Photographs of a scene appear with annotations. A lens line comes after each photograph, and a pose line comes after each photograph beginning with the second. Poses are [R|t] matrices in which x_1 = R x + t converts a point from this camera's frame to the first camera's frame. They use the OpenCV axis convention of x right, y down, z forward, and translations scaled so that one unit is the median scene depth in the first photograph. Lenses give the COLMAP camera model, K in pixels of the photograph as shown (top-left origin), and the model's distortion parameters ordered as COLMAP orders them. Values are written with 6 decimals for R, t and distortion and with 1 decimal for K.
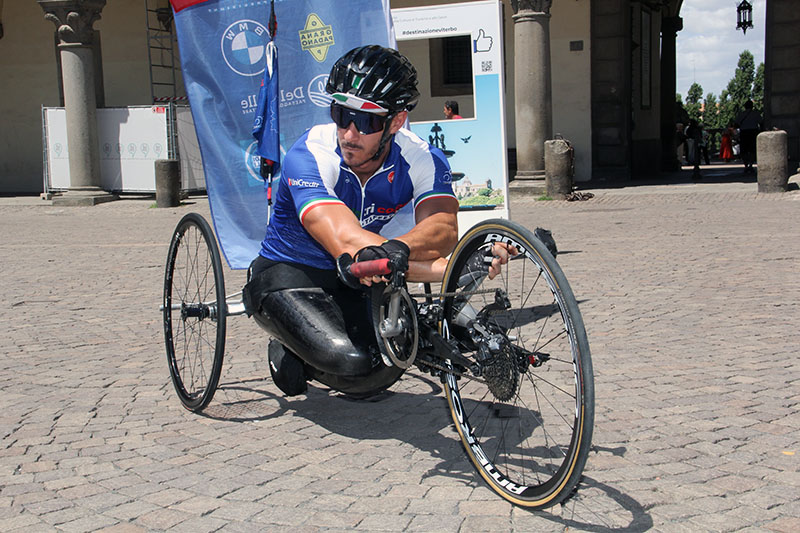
lens RADIAL K [[1225.0, 0, 402.7], [0, 1225.0, 274.0], [0, 0, 1]] dist [0.002688, 1.007524]
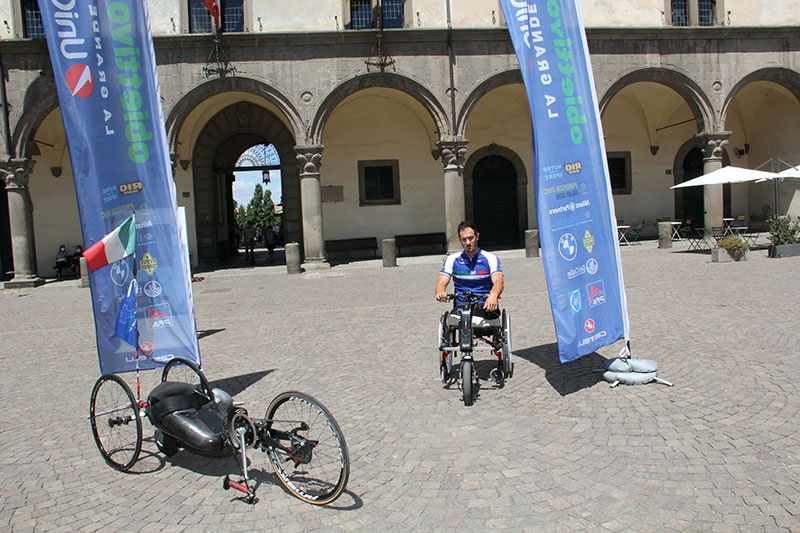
lens RADIAL K [[672.2, 0, 400.0], [0, 672.2, 266.5], [0, 0, 1]] dist [-0.033846, -0.001039]
pose [[0.882546, -0.039501, 0.468565, -0.150902], [0.056573, 0.998147, -0.022411, -0.103201], [-0.466811, 0.046287, 0.883145, -0.122936]]
